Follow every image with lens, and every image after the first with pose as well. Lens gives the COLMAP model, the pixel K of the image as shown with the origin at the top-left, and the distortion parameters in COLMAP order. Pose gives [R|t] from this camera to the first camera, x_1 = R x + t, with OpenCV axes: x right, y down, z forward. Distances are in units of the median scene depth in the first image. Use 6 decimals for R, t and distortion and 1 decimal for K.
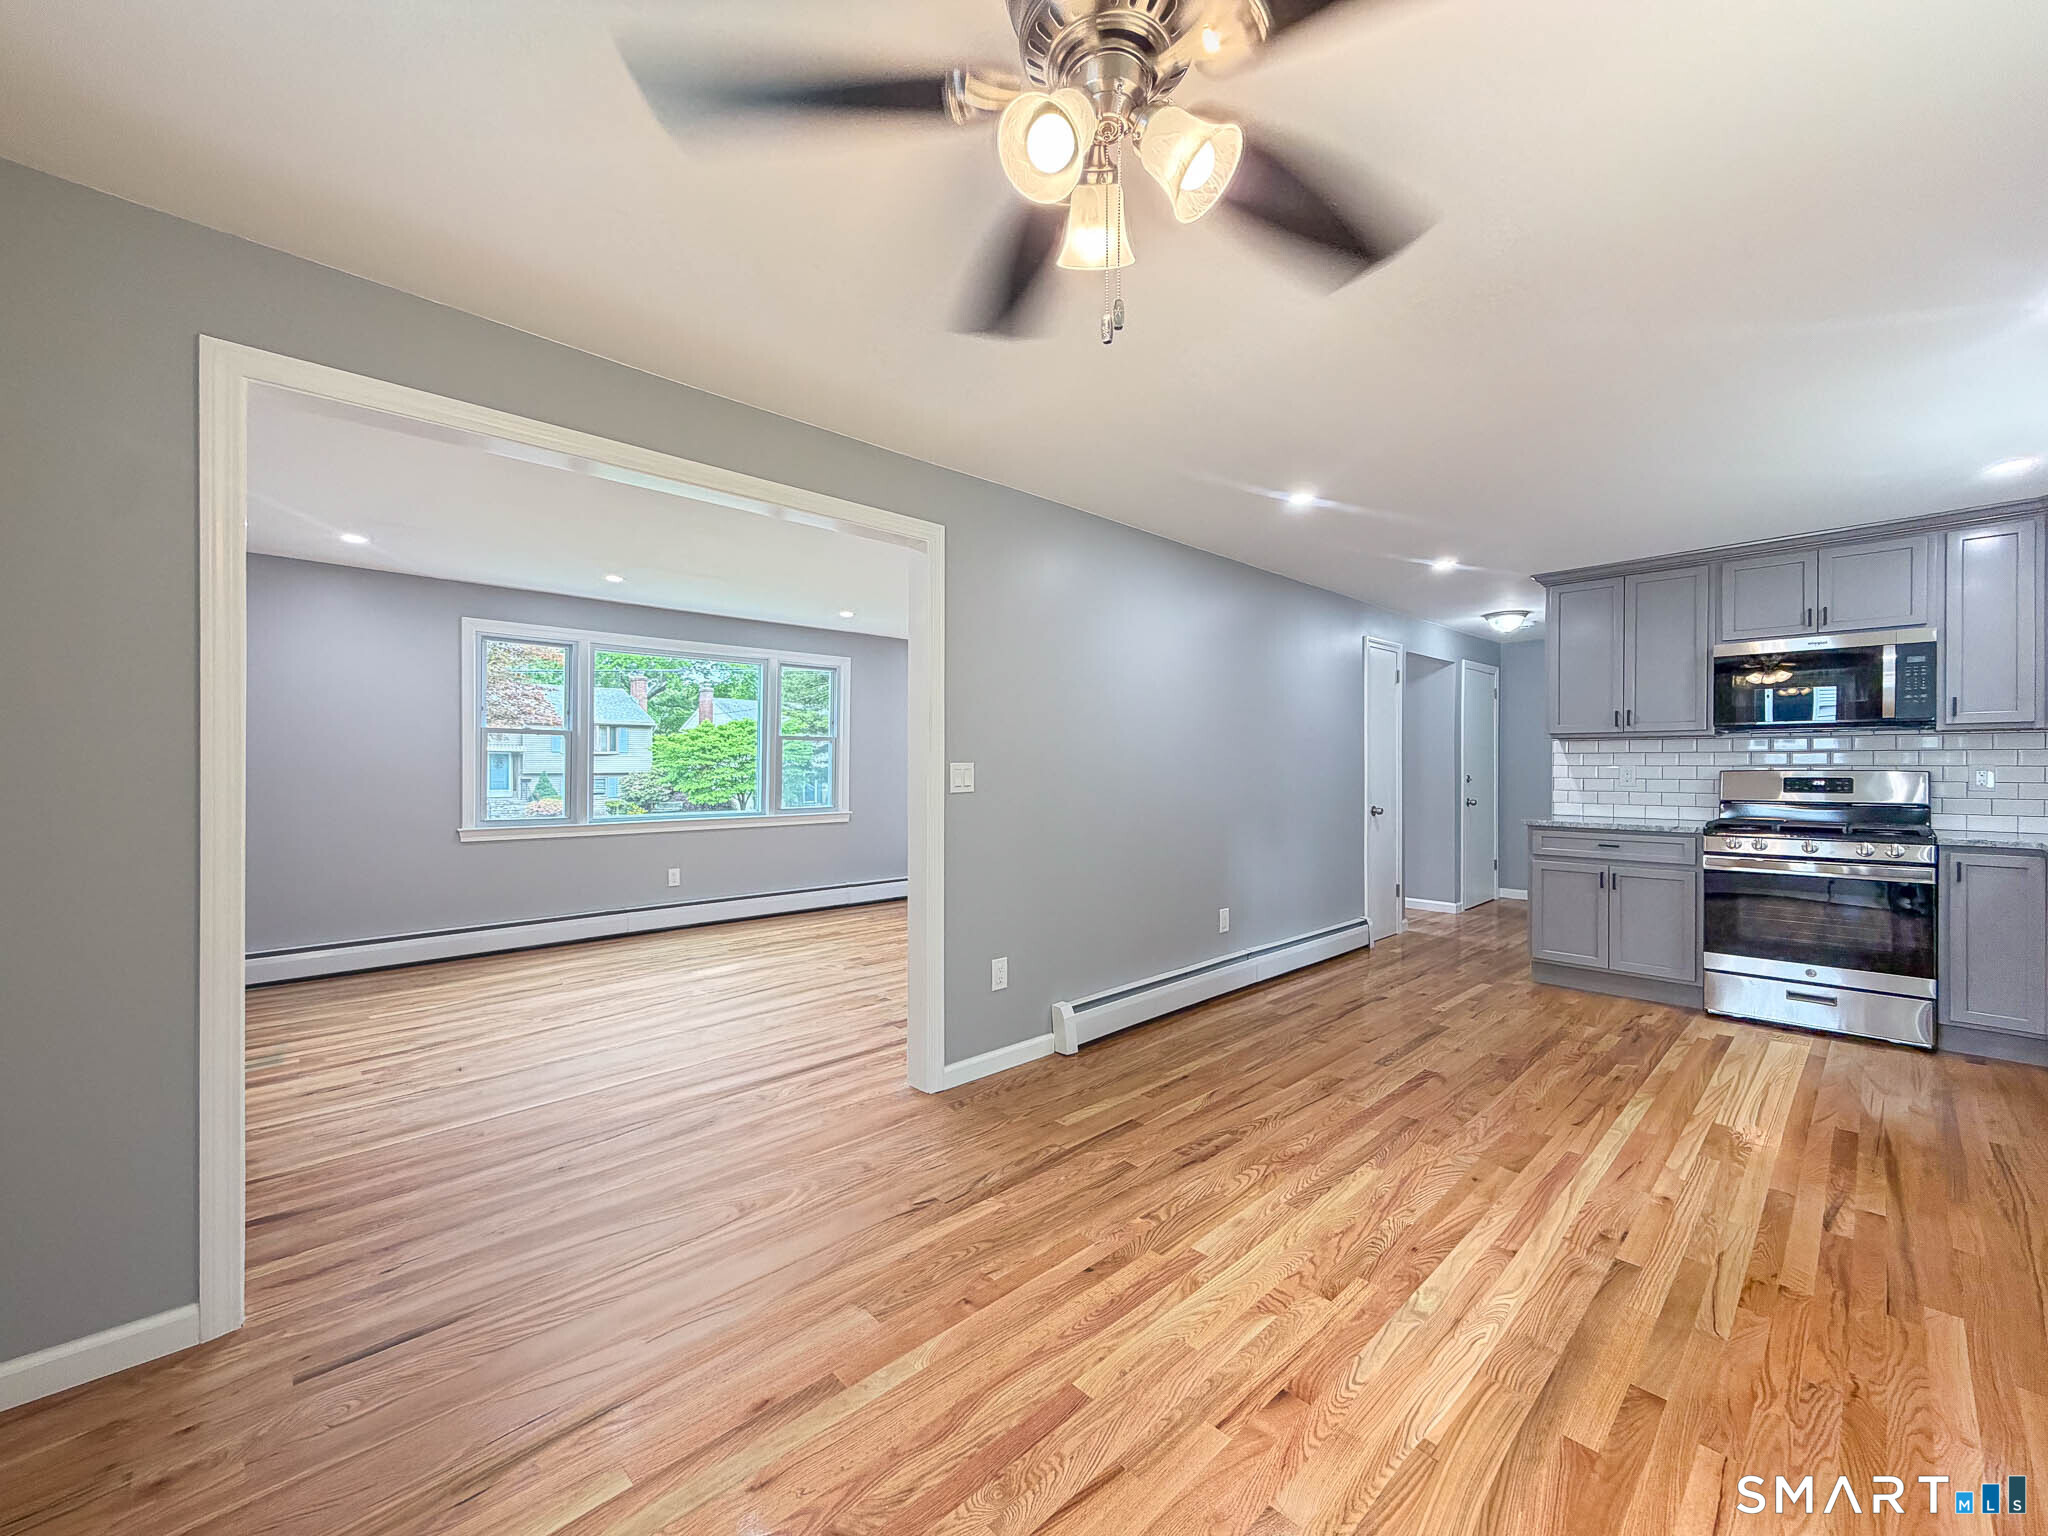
lens RADIAL K [[816.8, 0, 1014.9], [0, 816.8, 767.9], [0, 0, 1]] dist [0.000986, -0.000125]
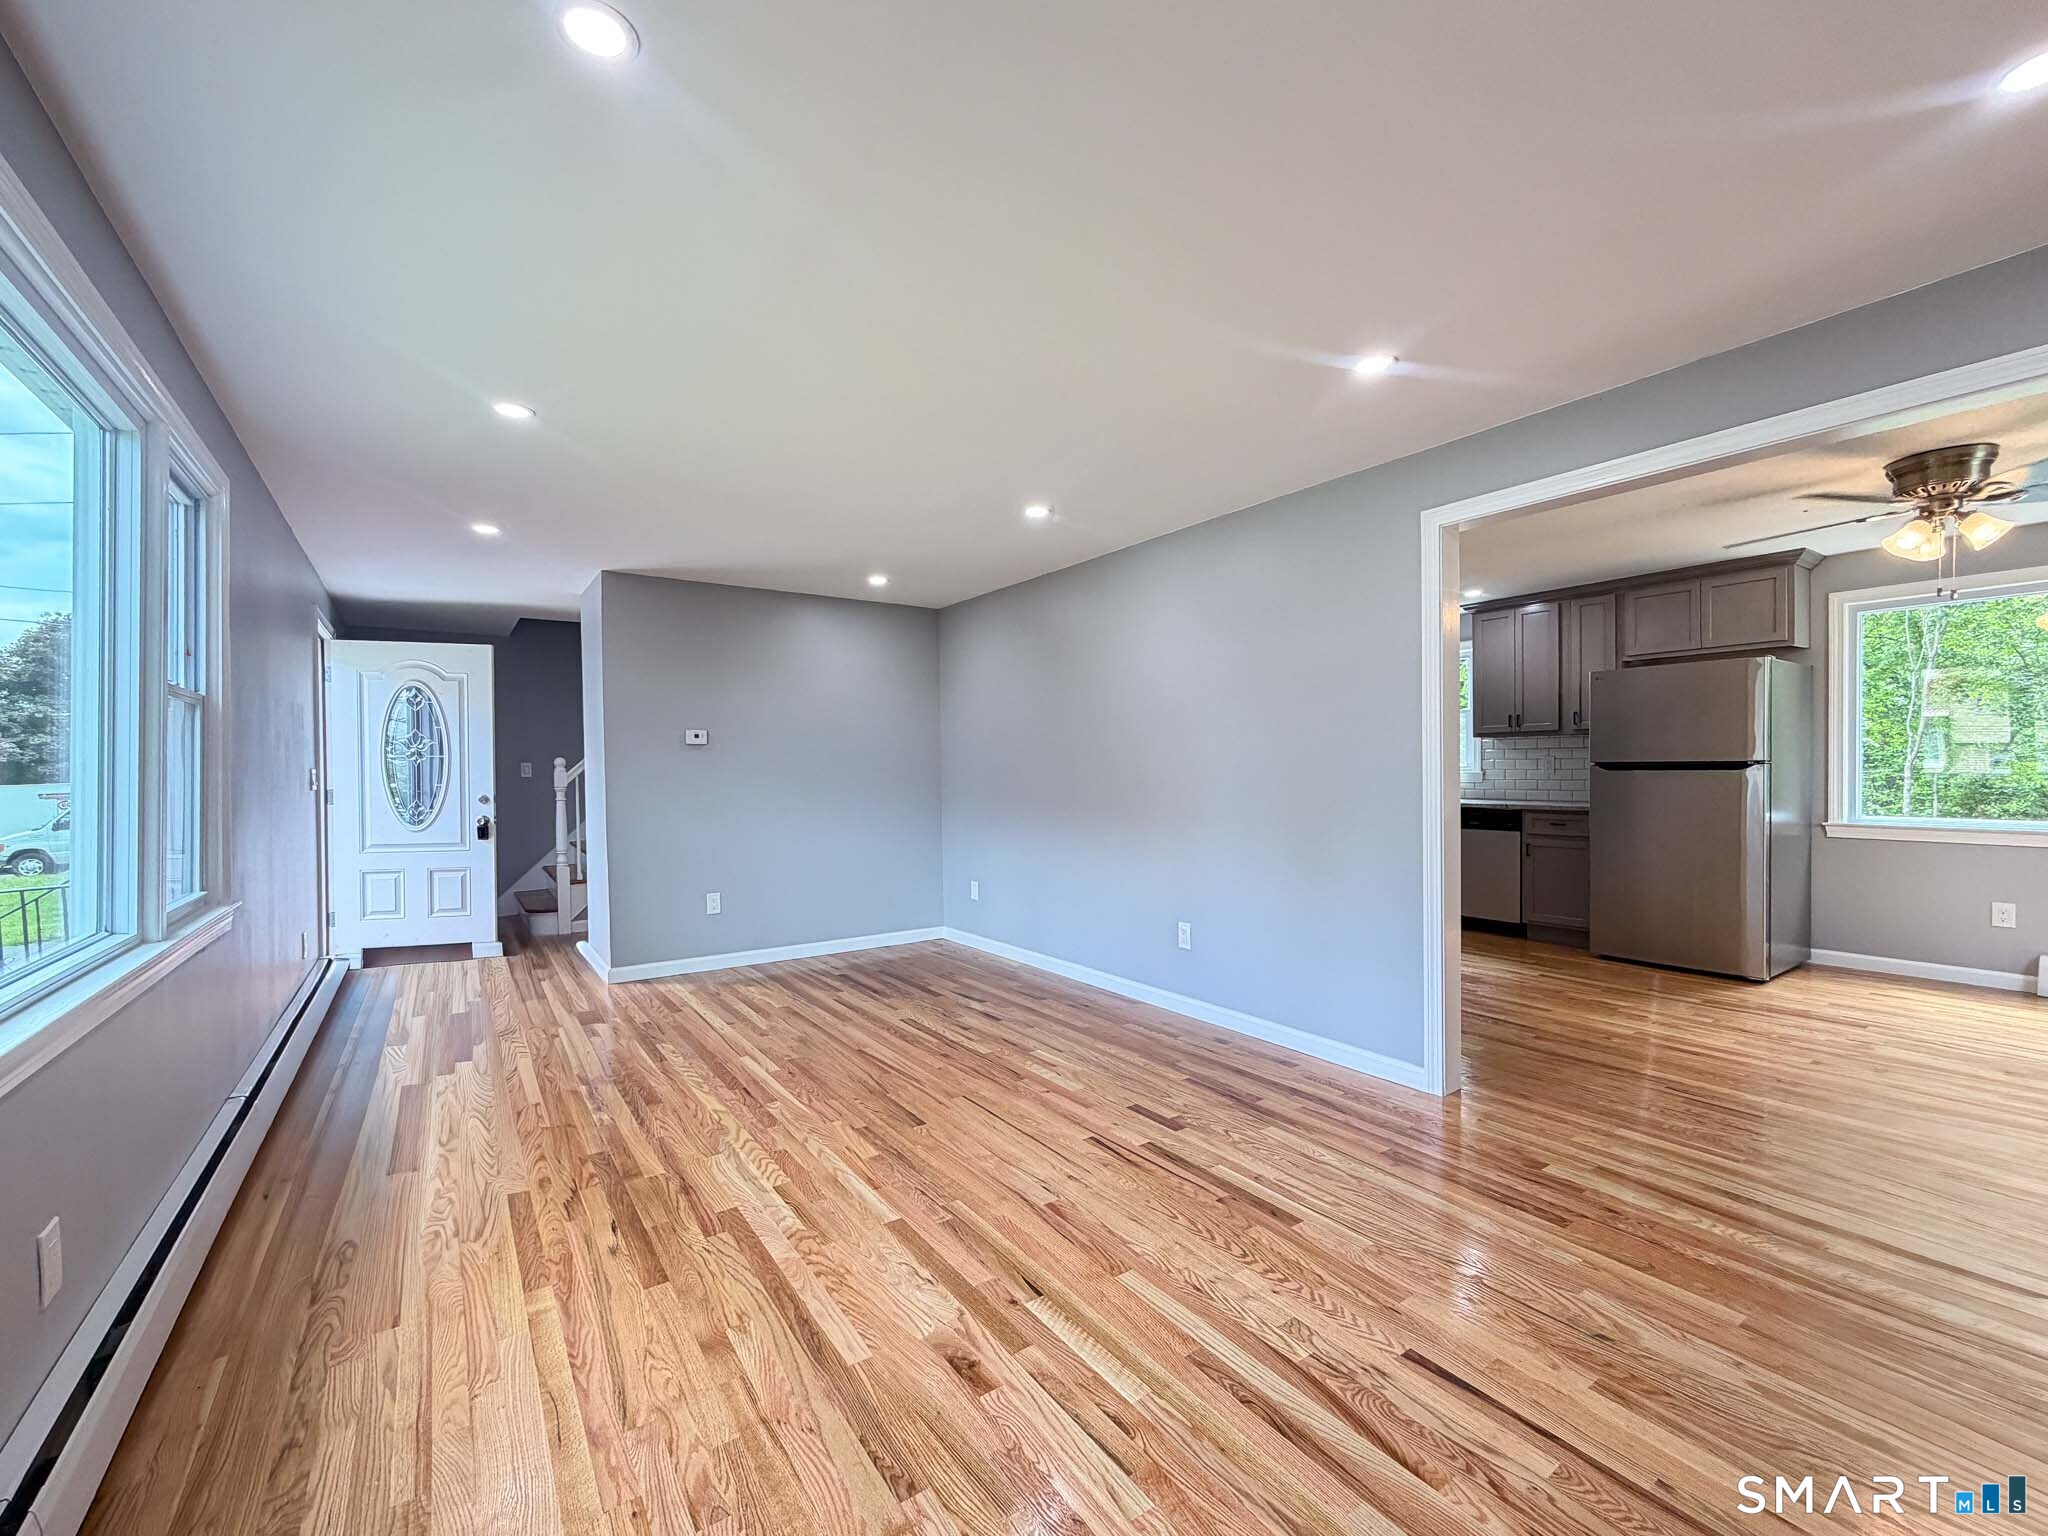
lens RADIAL K [[848.7, 0, 1015.0], [0, 848.7, 783.6], [0, 0, 1]] dist [0.001086, -0.000017]
pose [[0.155796, -0.023096, 0.987519, -1.188398], [0.017349, 0.999636, 0.020643, -0.004289], [-0.987637, 0.013916, 0.156140, 1.350607]]
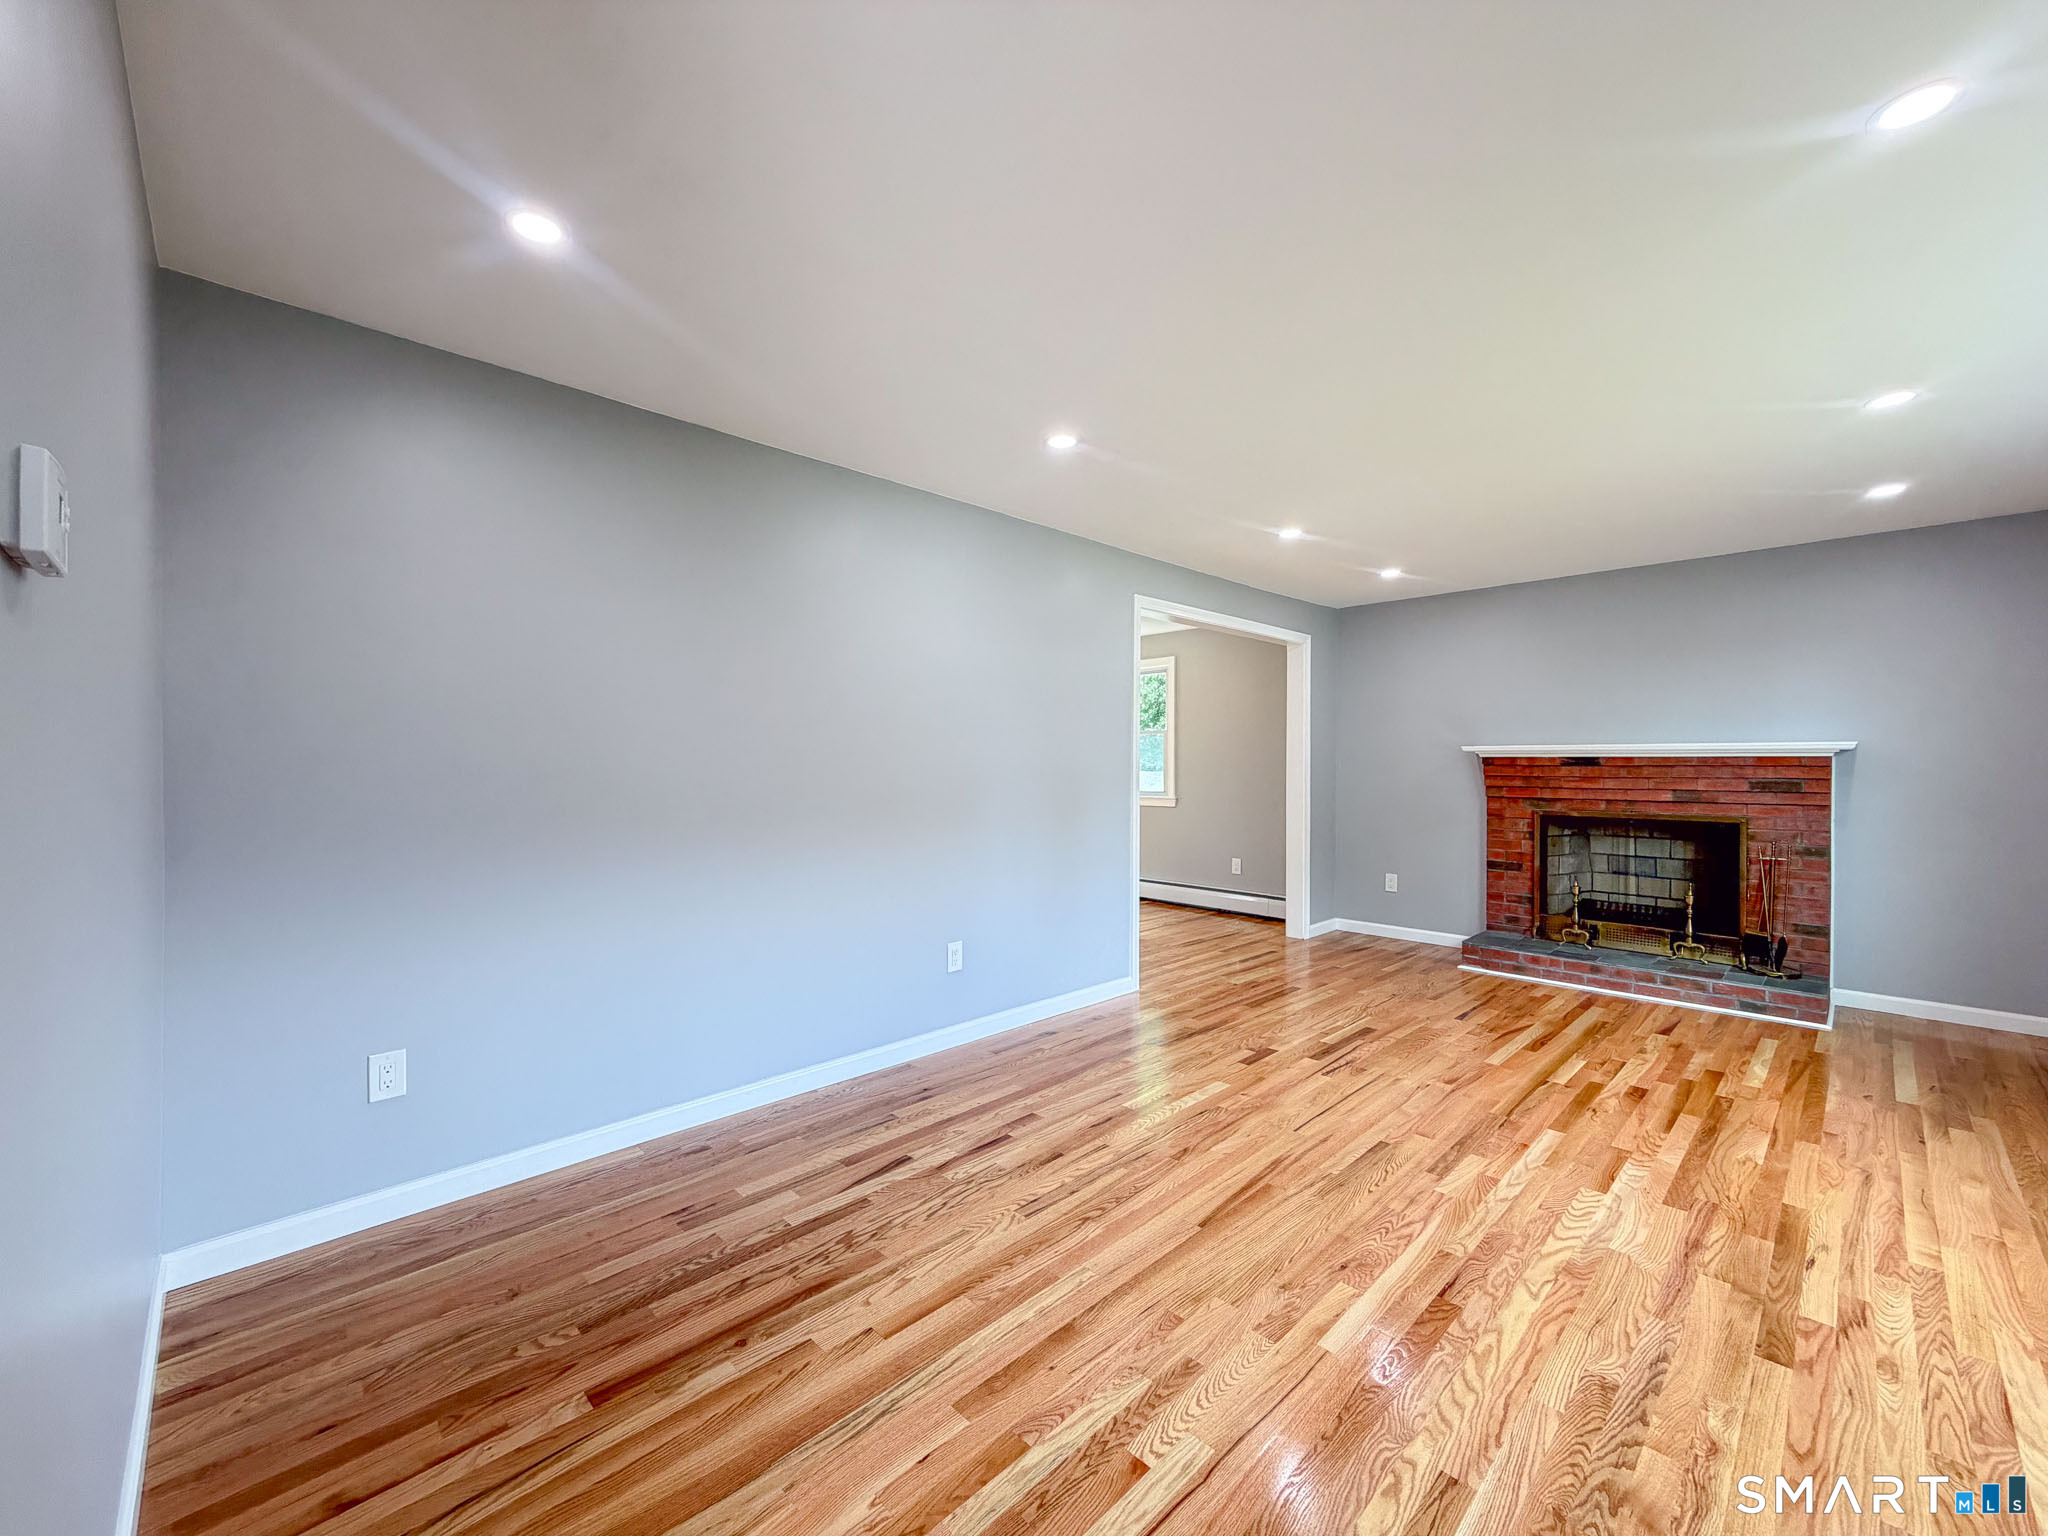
lens RADIAL K [[816.8, 0, 1014.9], [0, 816.8, 767.9], [0, 0, 1]] dist [0.000986, -0.000125]
pose [[-0.999949, -0.005340, -0.008558, 0.097734], [-0.005425, 0.999935, 0.010004, -0.008123], [0.008504, 0.010049, -0.999913, 2.439469]]
